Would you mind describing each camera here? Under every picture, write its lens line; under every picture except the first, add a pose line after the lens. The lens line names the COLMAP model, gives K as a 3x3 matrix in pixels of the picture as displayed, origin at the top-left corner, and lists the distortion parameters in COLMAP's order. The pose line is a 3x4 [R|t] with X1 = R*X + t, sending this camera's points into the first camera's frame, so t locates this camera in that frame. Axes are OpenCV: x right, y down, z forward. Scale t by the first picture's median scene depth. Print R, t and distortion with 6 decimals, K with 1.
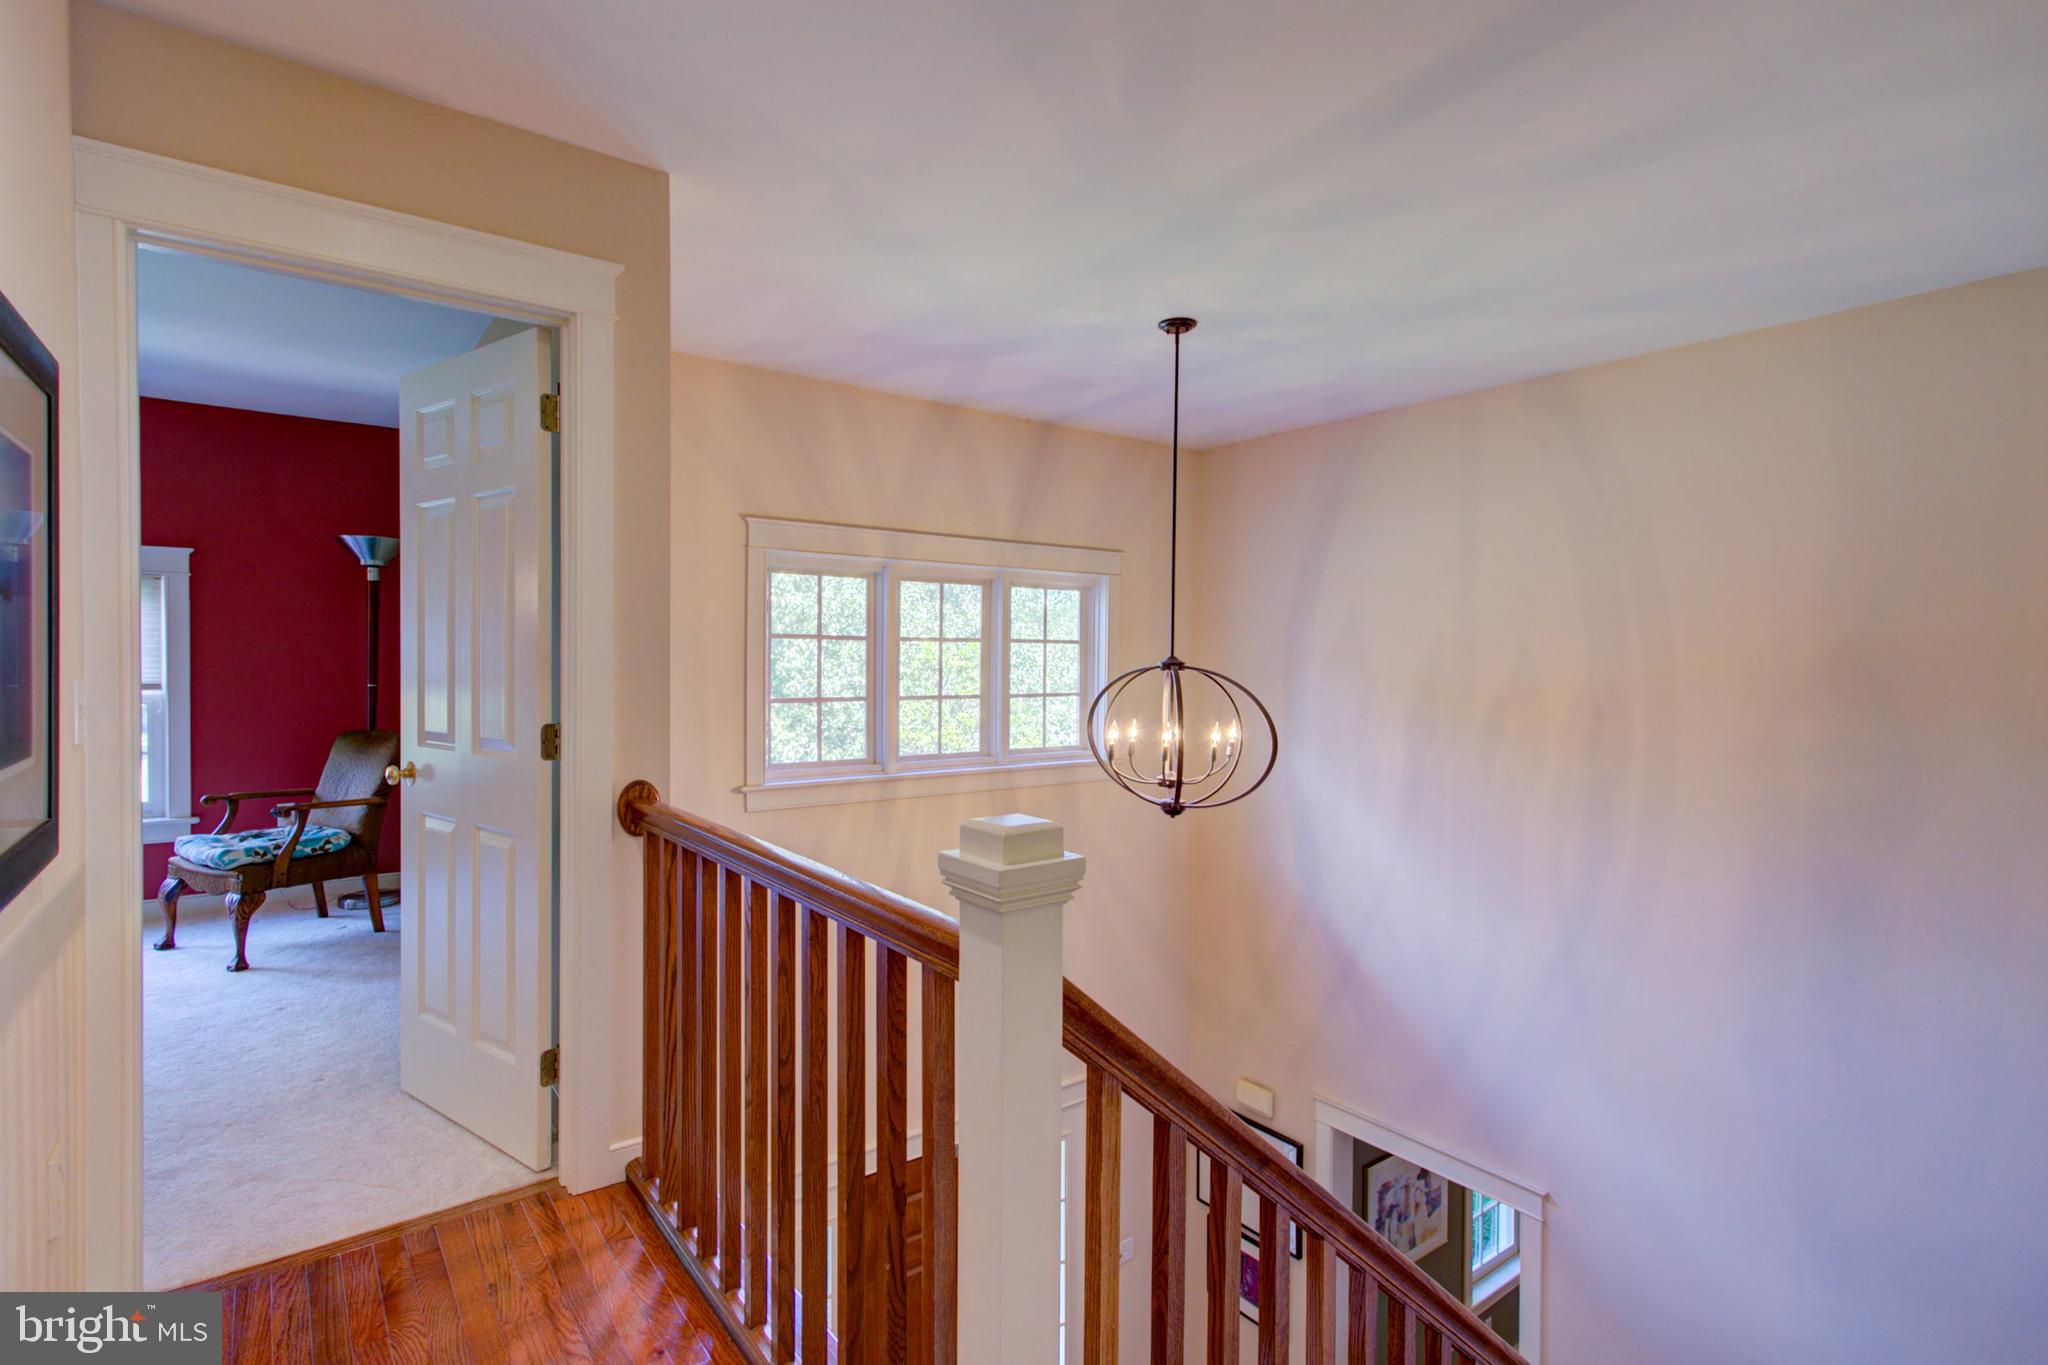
lens RADIAL K [[1032.3, 0, 1024.1], [0, 1032.3, 654.9], [0, 0, 1]] dist [-0.000080, -0.000242]
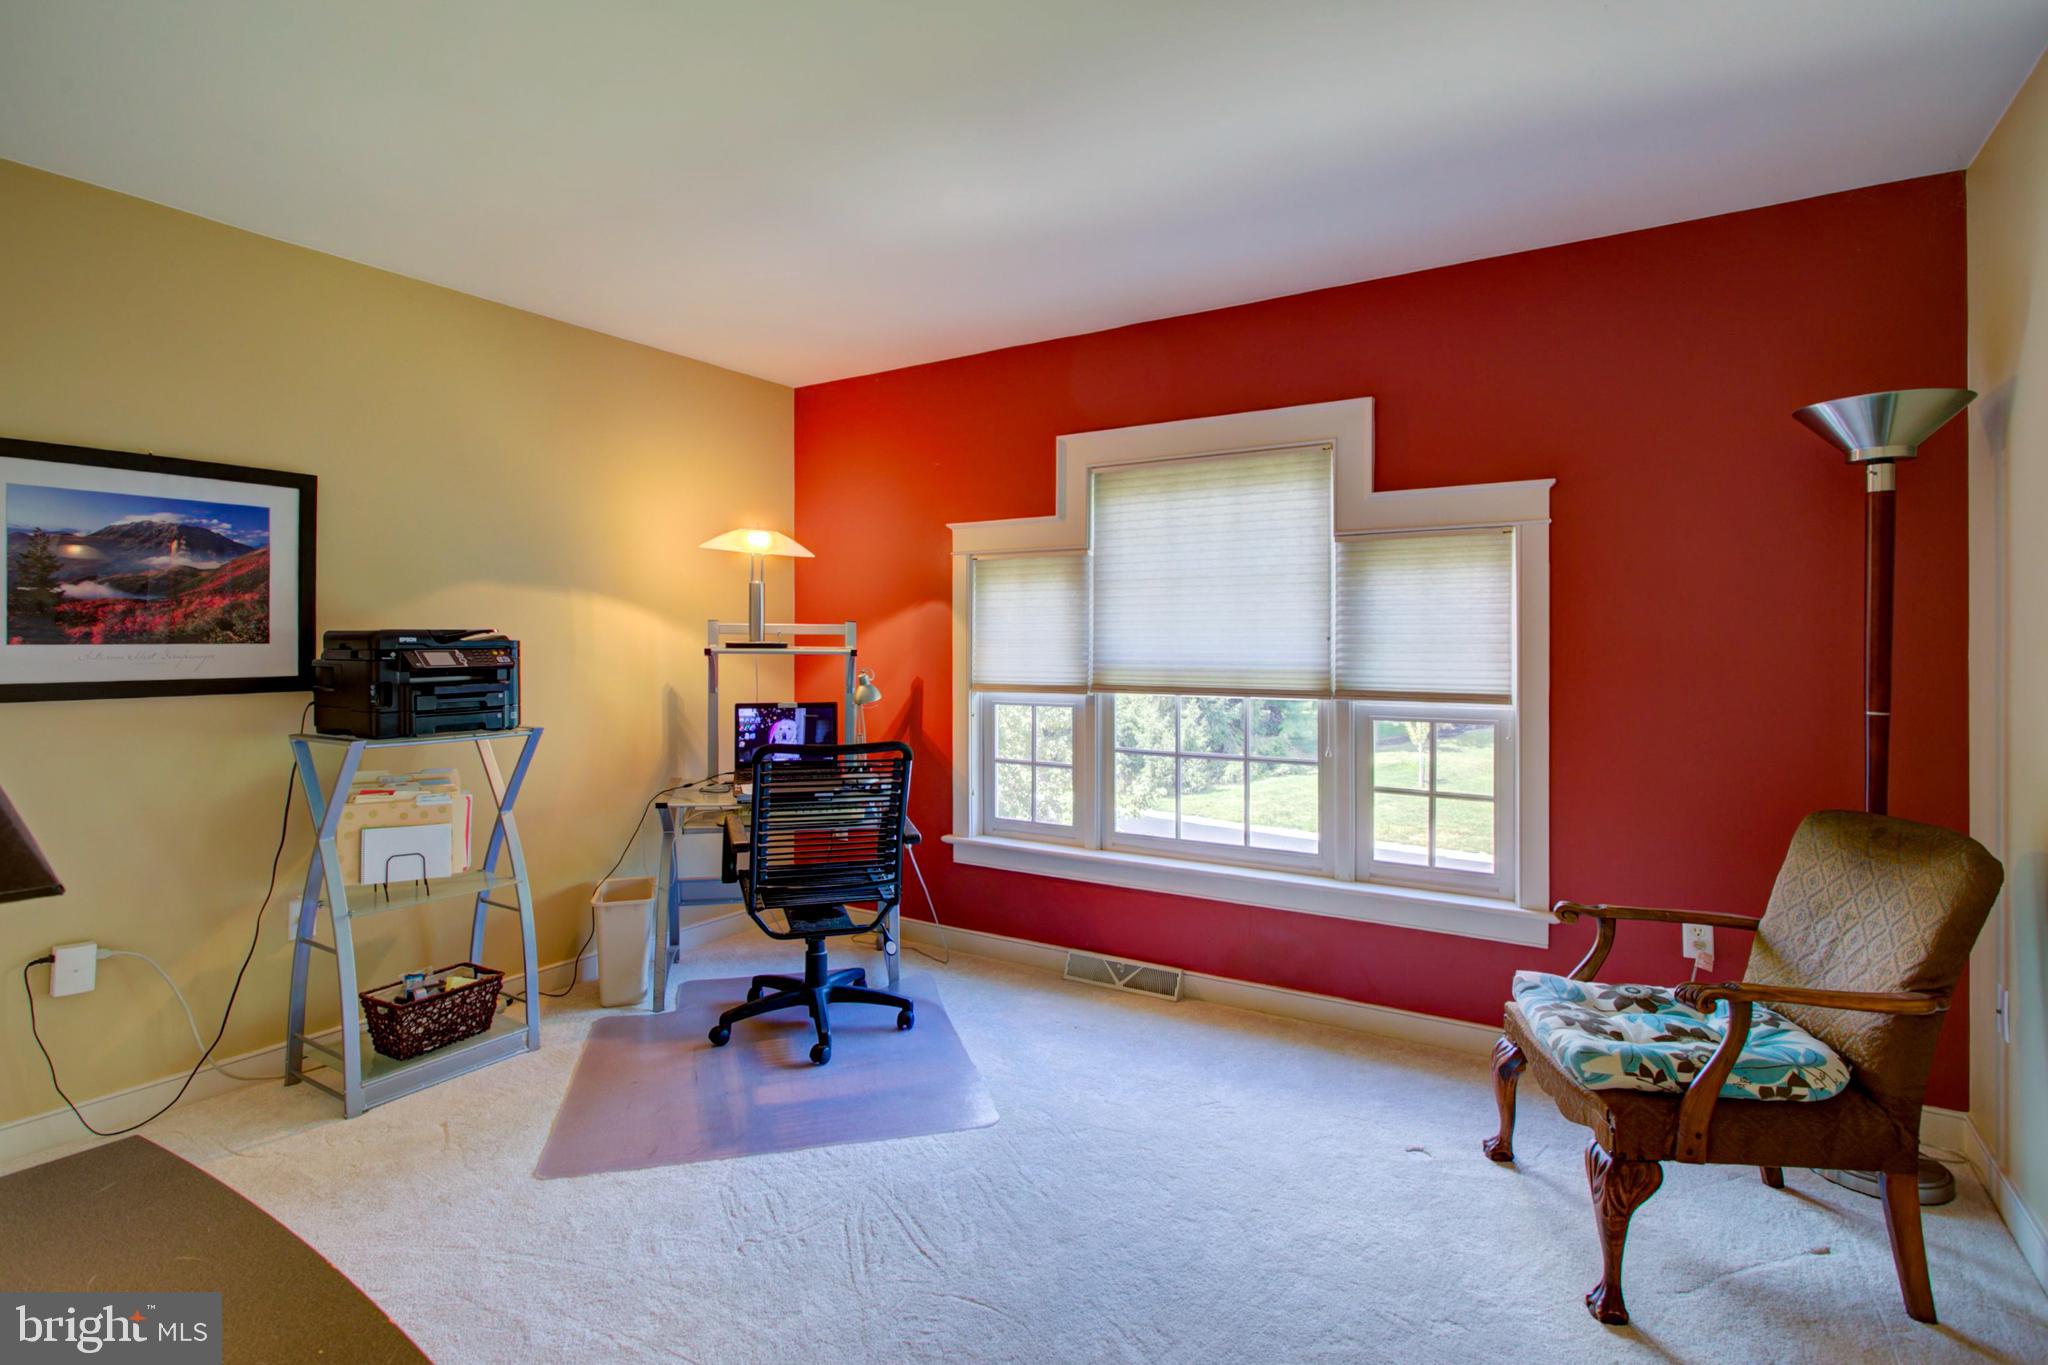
lens RADIAL K [[1032.3, 0, 1024.1], [0, 1032.3, 654.9], [0, 0, 1]] dist [-0.000080, -0.000242]
pose [[0.368587, 0.004918, -0.929580, -0.385097], [0.004045, 0.999968, 0.006894, -0.002709], [0.929585, -0.006301, 0.368555, 0.528998]]
